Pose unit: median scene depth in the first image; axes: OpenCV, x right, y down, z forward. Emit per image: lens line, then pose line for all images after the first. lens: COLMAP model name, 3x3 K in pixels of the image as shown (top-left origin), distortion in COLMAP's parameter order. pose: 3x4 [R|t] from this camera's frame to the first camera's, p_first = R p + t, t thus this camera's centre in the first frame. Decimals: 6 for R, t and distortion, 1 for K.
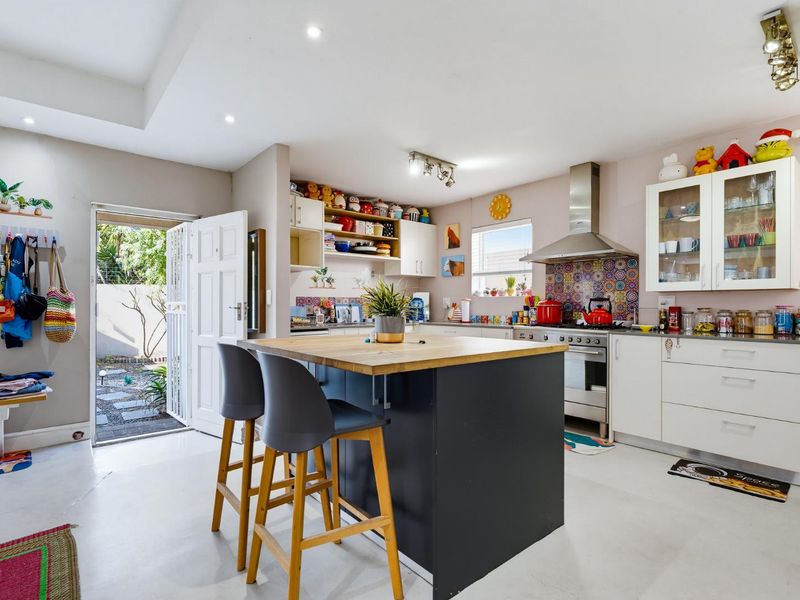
lens RADIAL K [[429.7, 0, 403.8], [0, 429.7, 297.7], [0, 0, 1]] dist [0.022750, 0.000197]
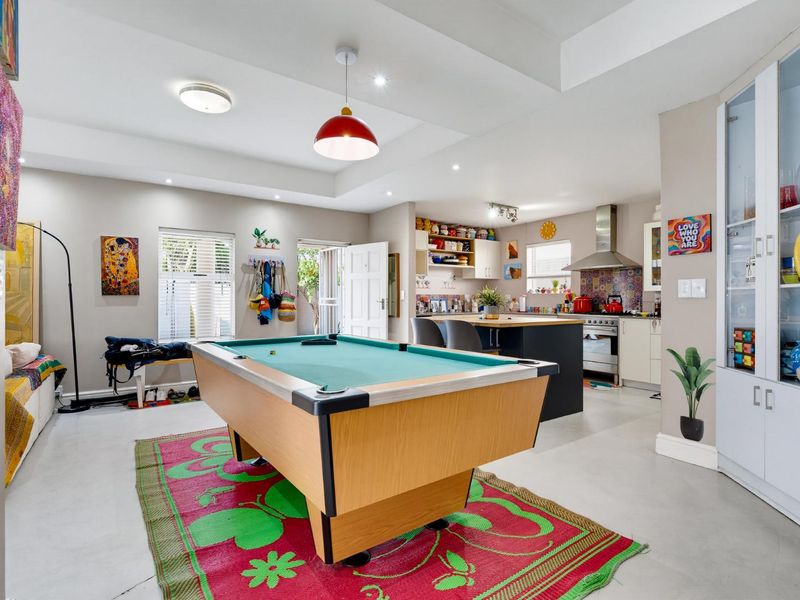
lens RADIAL K [[458.5, 0, 392.0], [0, 458.5, 295.0], [0, 0, 1]] dist [-0.000148, -0.000208]
pose [[0.995052, -0.002361, -0.099330, -0.141916], [0.003106, 0.999968, 0.007347, -0.011484], [0.099309, -0.007619, 0.995027, -0.572030]]
